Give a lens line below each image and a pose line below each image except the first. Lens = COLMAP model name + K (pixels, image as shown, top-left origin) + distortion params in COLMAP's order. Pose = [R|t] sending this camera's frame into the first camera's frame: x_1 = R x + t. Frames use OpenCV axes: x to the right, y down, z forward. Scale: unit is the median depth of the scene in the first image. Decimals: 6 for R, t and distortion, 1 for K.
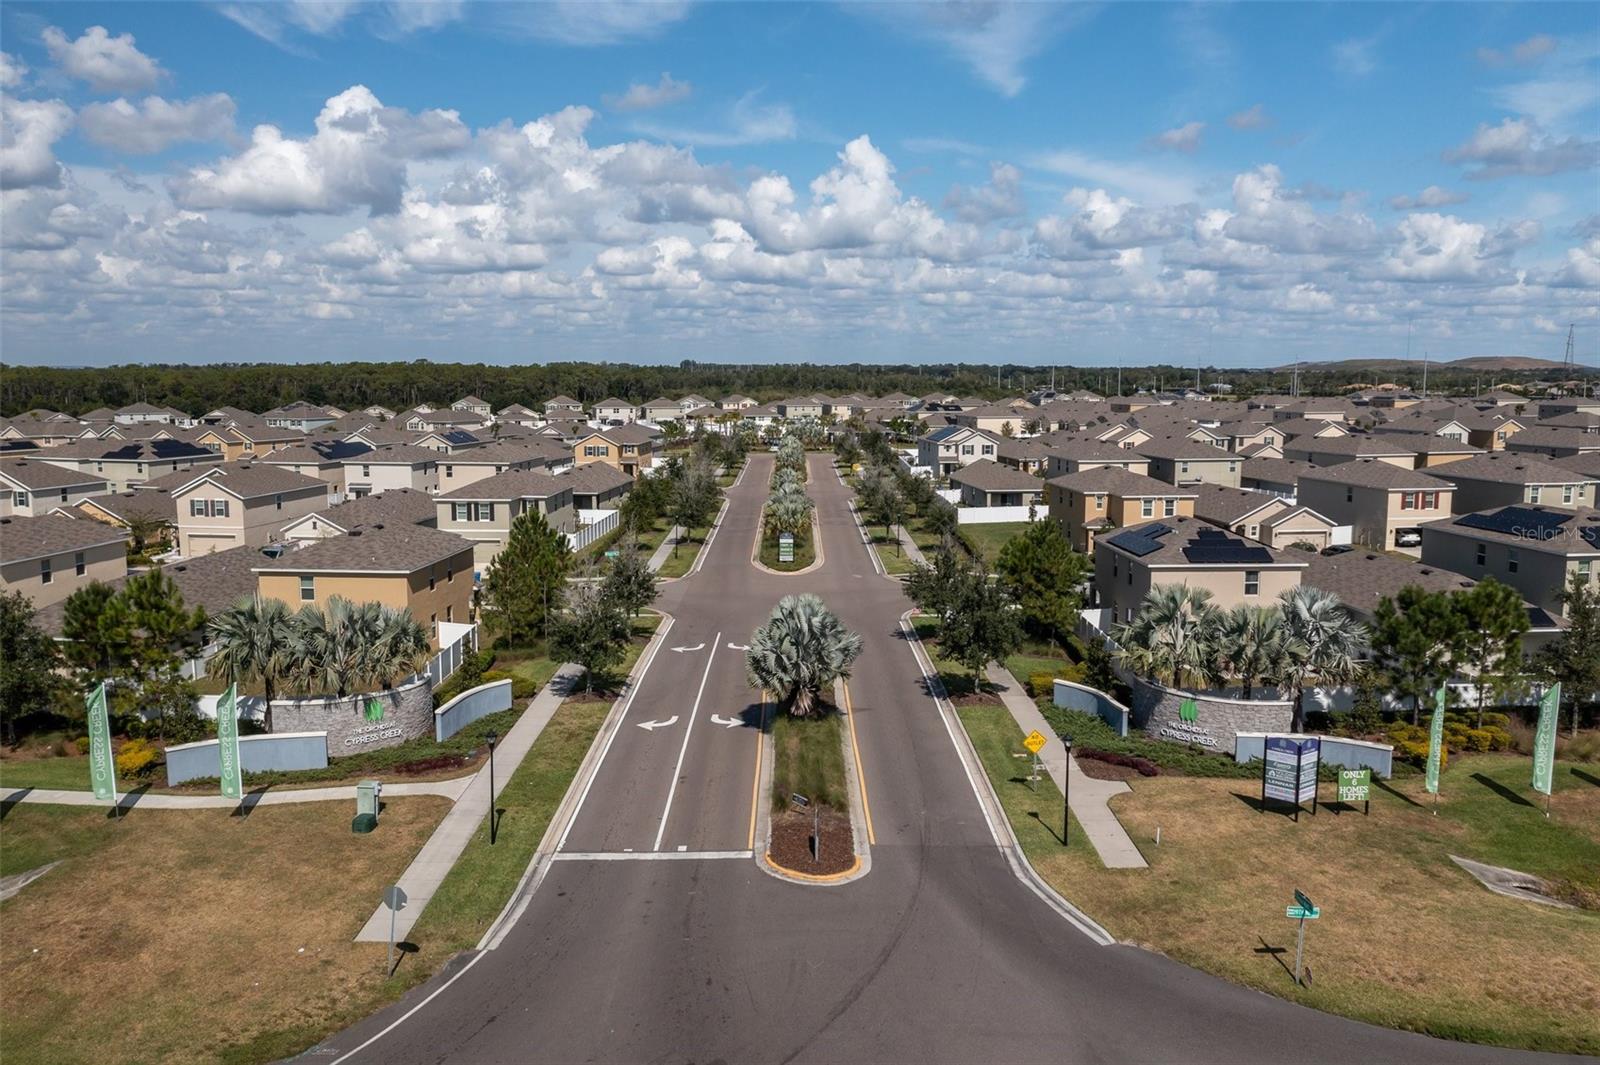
lens RADIAL K [[1263.4, 0, 800.0], [0, 1263.4, 532.5], [0, 0, 1]] dist [-0.013776, 0.001358]
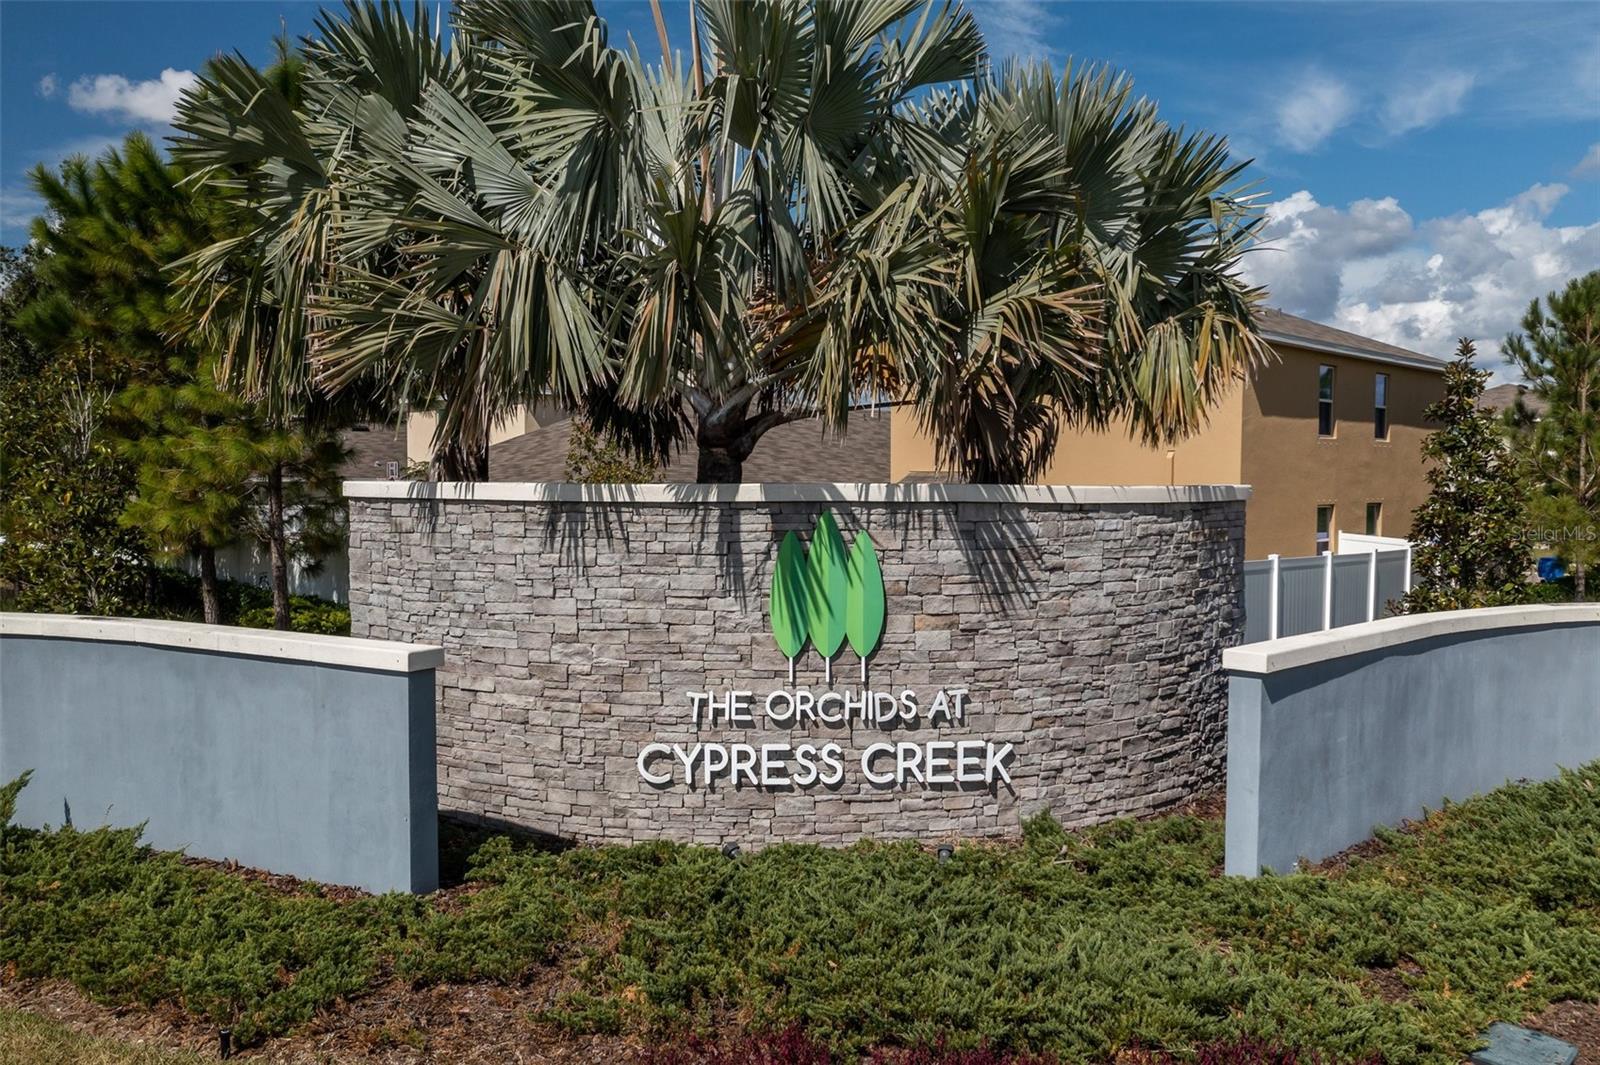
lens RADIAL K [[1263.4, 0, 800.0], [0, 1263.4, 532.5], [0, 0, 1]] dist [-0.013776, 0.001358]
pose [[0.768207, 0.022964, -0.639789, -0.234424], [-0.093834, 0.992603, -0.077040, 0.143254], [0.633287, 0.119217, 0.764679, 0.855873]]
